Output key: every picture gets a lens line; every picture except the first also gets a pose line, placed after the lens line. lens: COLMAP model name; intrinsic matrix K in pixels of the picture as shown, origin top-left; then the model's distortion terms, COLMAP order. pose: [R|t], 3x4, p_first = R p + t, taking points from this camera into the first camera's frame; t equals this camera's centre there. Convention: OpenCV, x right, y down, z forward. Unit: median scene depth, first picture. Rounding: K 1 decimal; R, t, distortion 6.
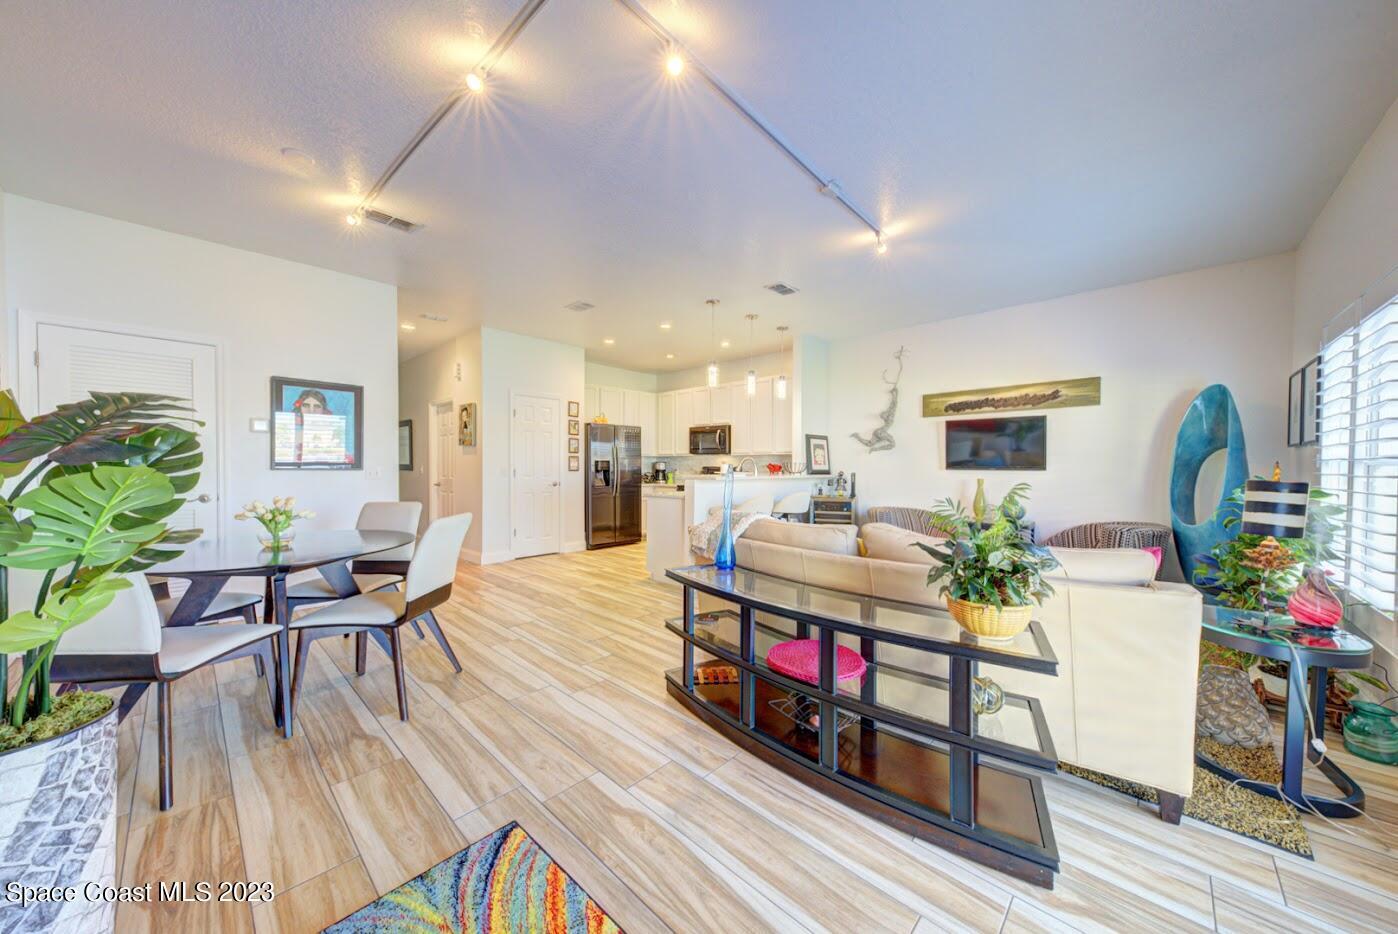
lens RADIAL K [[478.8, 0, 701.8], [0, 478.8, 470.2], [0, 0, 1]] dist [0.016784, -0.002928]
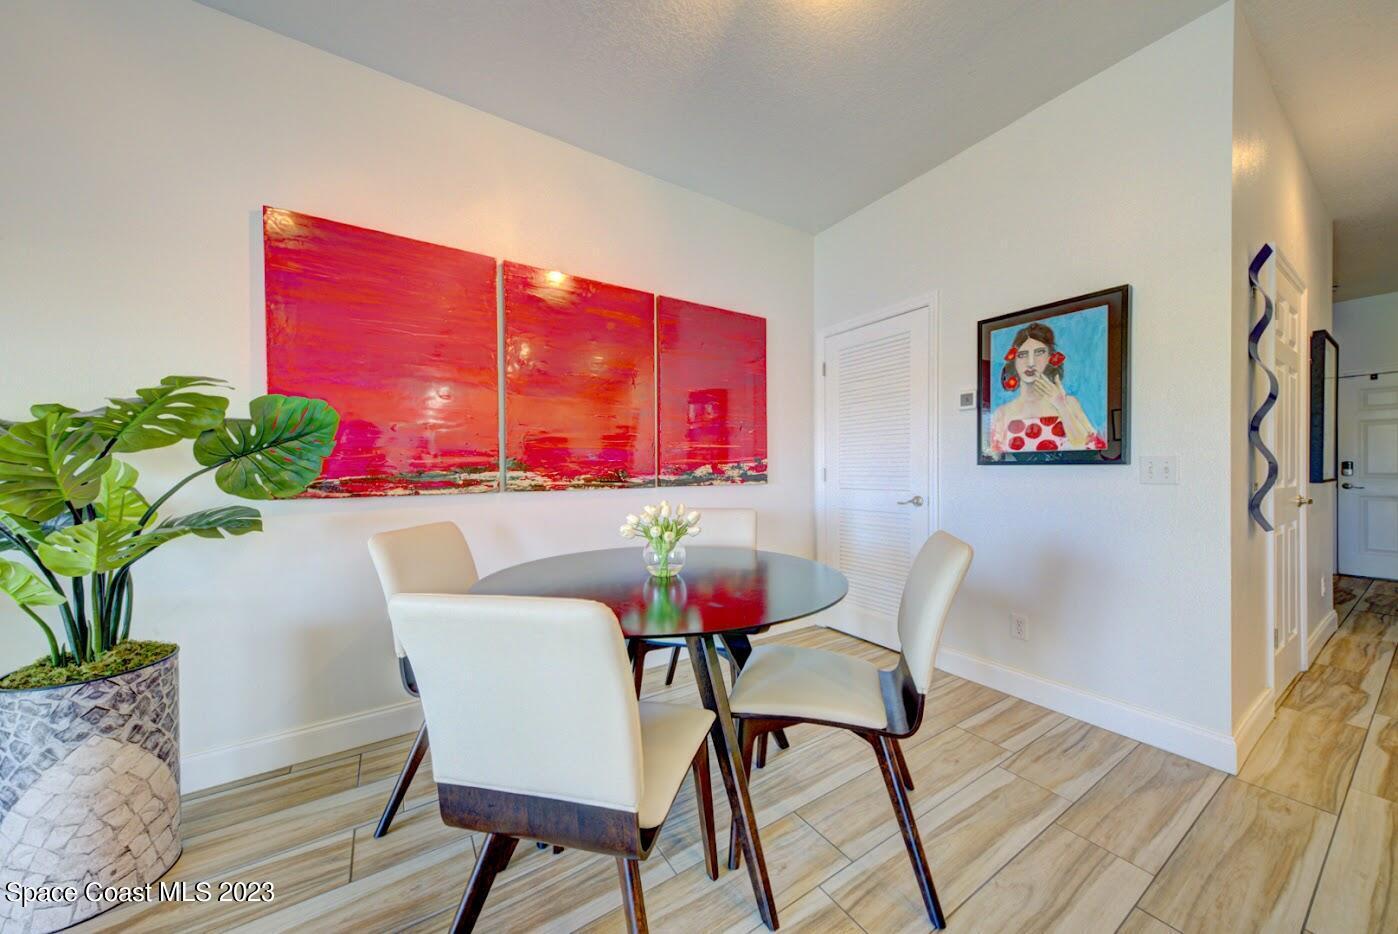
lens RADIAL K [[478.8, 0, 706.5], [0, 478.8, 476.7], [0, 0, 1]] dist [0.016784, -0.002928]
pose [[-0.226243, 0.015969, -0.973940, -0.109390], [-0.006333, 0.999820, 0.017864, 0.004096], [0.974050, 0.010209, -0.226101, 0.520760]]
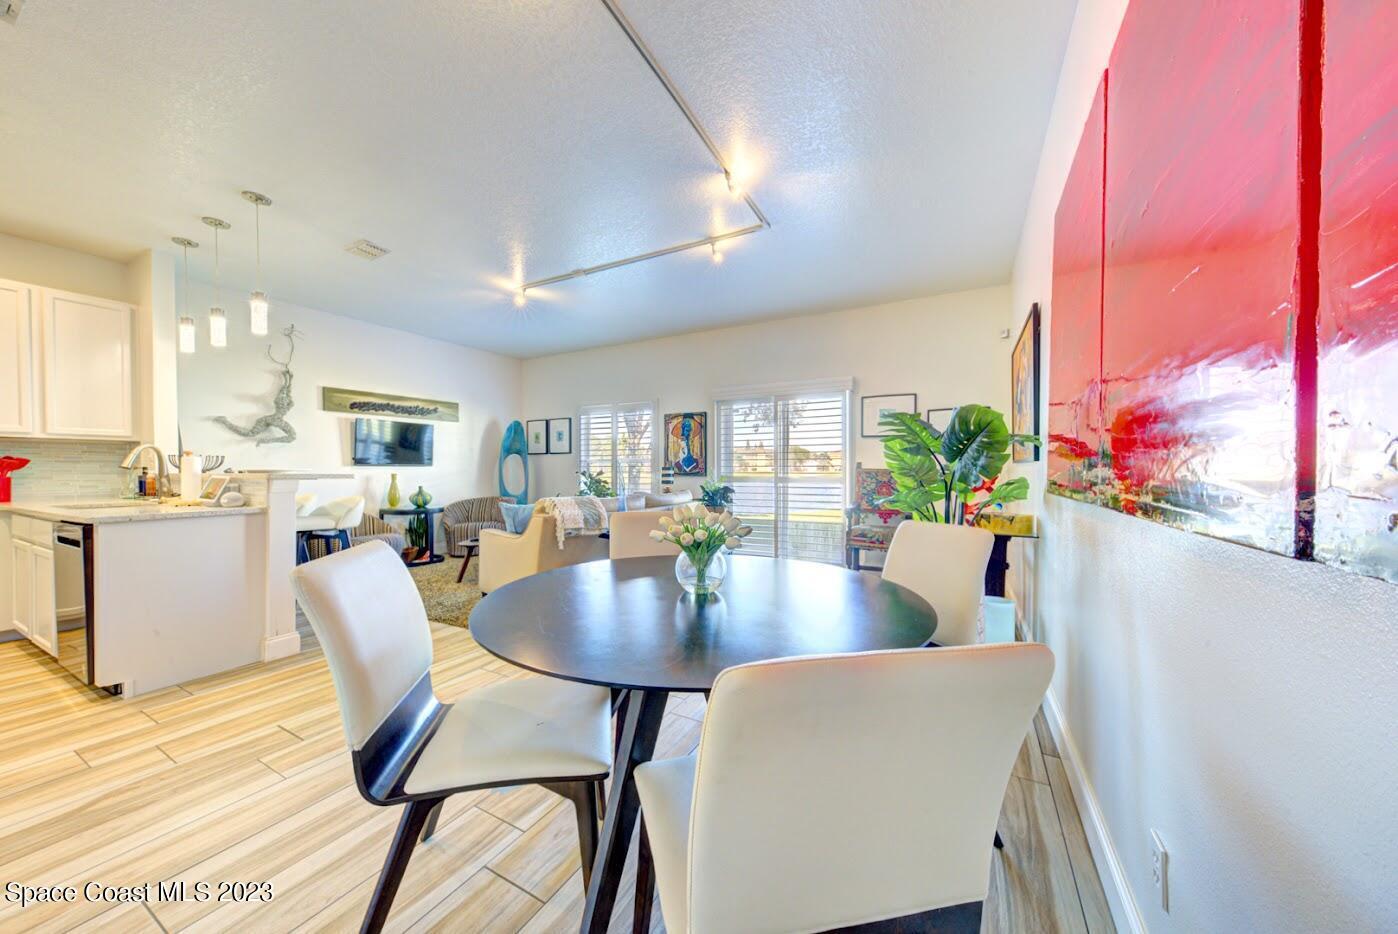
lens RADIAL K [[478.8, 0, 706.7], [0, 478.8, 473.3], [0, 0, 1]] dist [0.016784, -0.002928]
pose [[-0.254493, -0.013520, 0.966980, -0.634269], [0.009357, 0.999821, 0.016442, 0.004196], [-0.967029, 0.013232, -0.254321, 0.508353]]
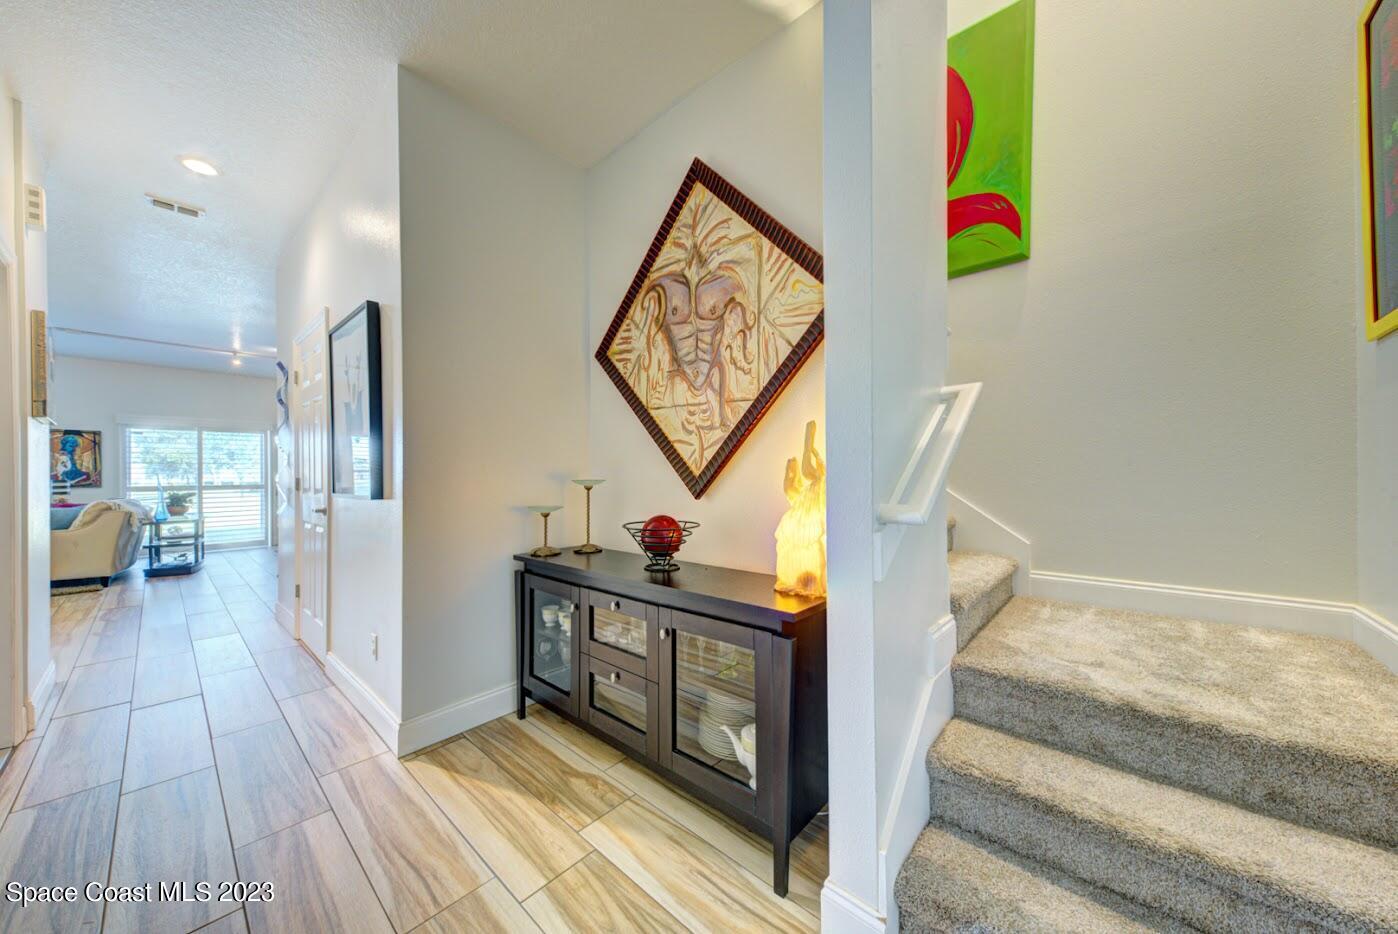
lens RADIAL K [[478.8, 0, 697.1], [0, 478.8, 475.1], [0, 0, 1]] dist [0.016784, -0.002928]
pose [[-0.999601, 0.002777, -0.028124, -1.076879], [0.002577, 0.999971, 0.007145, -0.008432], [0.028143, 0.007070, -0.999579, 1.511286]]
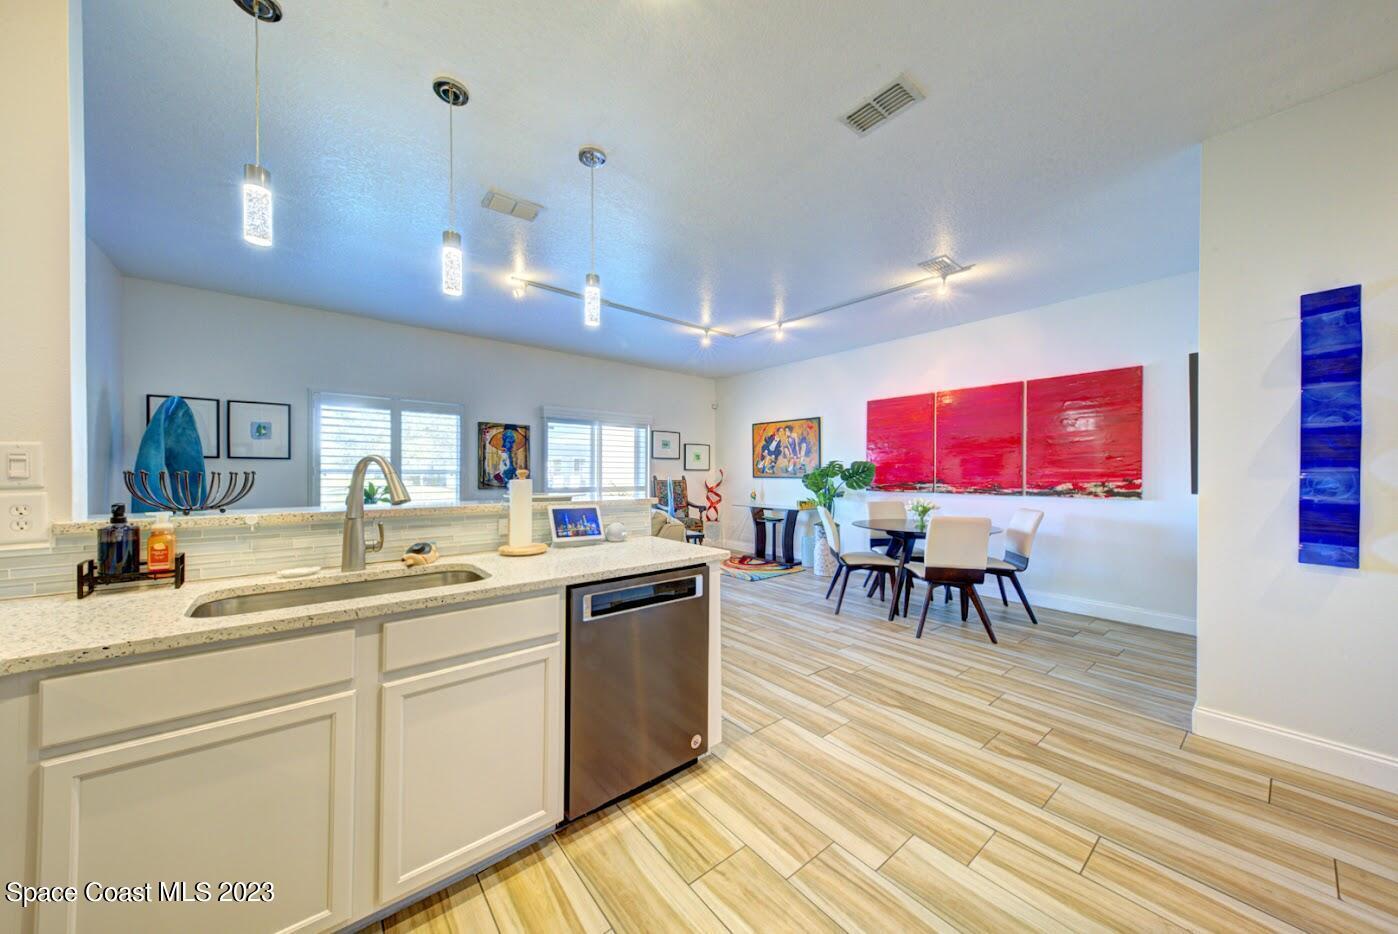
lens RADIAL K [[478.8, 0, 706.7], [0, 478.8, 468.7], [0, 0, 1]] dist [0.016784, -0.002928]
pose [[-0.993279, -0.007344, 0.115513, -0.132978], [-0.007284, 0.999973, 0.000934, -0.020213], [-0.115517, 0.000086, -0.993306, 1.270780]]
